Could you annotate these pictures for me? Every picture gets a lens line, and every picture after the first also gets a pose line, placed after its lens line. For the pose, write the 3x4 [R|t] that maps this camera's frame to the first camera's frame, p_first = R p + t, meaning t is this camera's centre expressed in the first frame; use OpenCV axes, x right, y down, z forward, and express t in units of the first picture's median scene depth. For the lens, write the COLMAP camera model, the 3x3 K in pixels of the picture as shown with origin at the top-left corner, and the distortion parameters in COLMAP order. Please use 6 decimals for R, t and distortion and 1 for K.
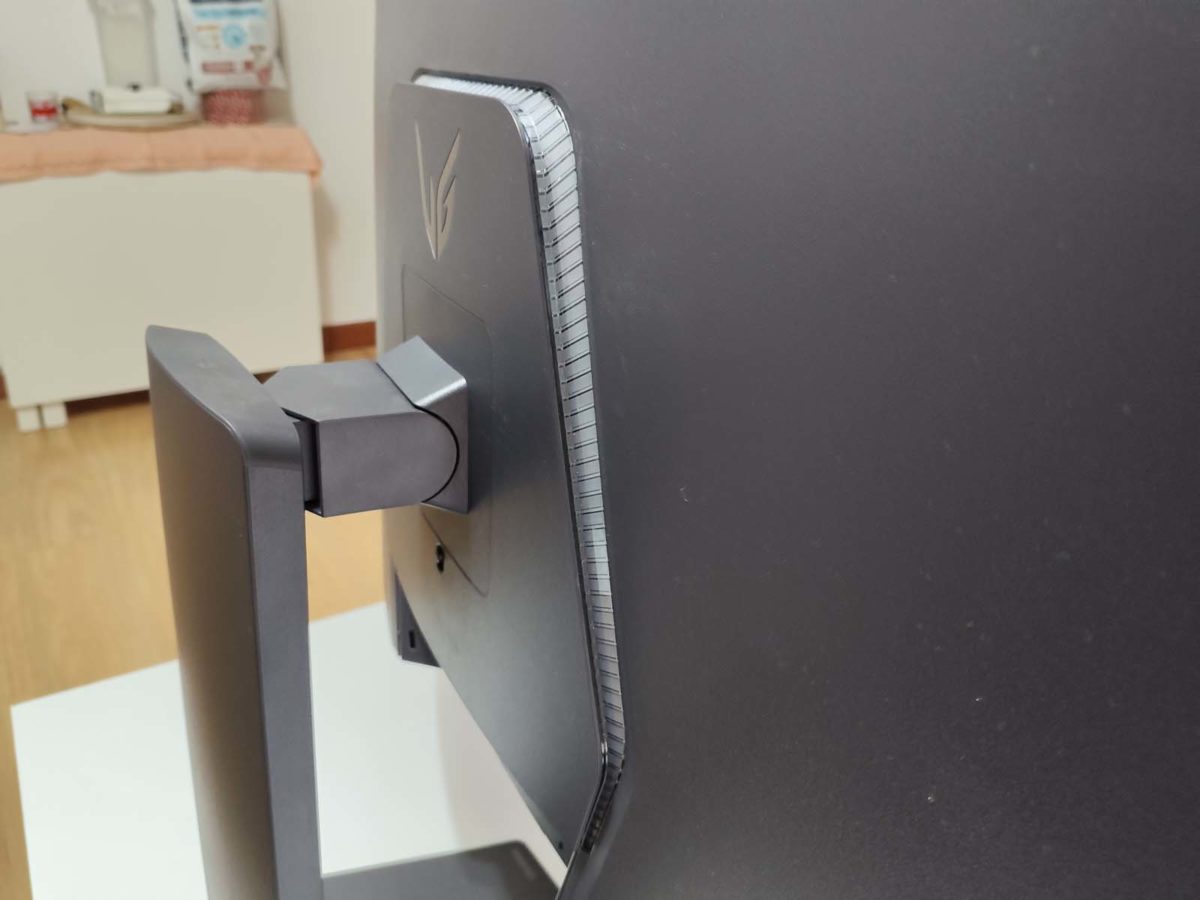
lens RADIAL K [[975.1, 0, 596.4], [0, 975.1, 450.7], [0, 0, 1]] dist [-0.003446, -0.057461]
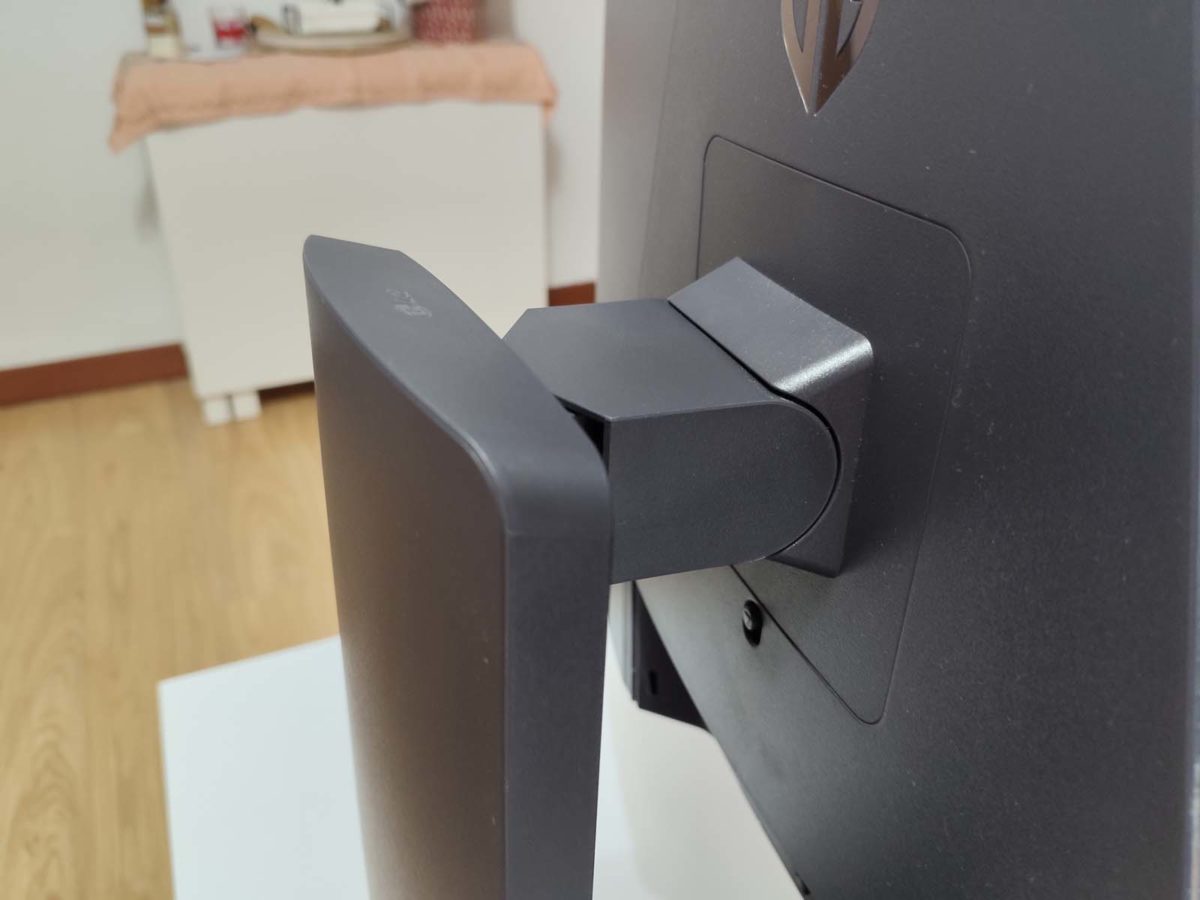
lens RADIAL K [[975.1, 0, 596.4], [0, 975.1, 450.7], [0, 0, 1]] dist [-0.003446, -0.057461]
pose [[0.979081, 0.006127, -0.203379, -0.098697], [-0.003112, 0.999881, 0.015140, -0.011464], [0.203447, -0.014190, 0.978983, 0.248712]]
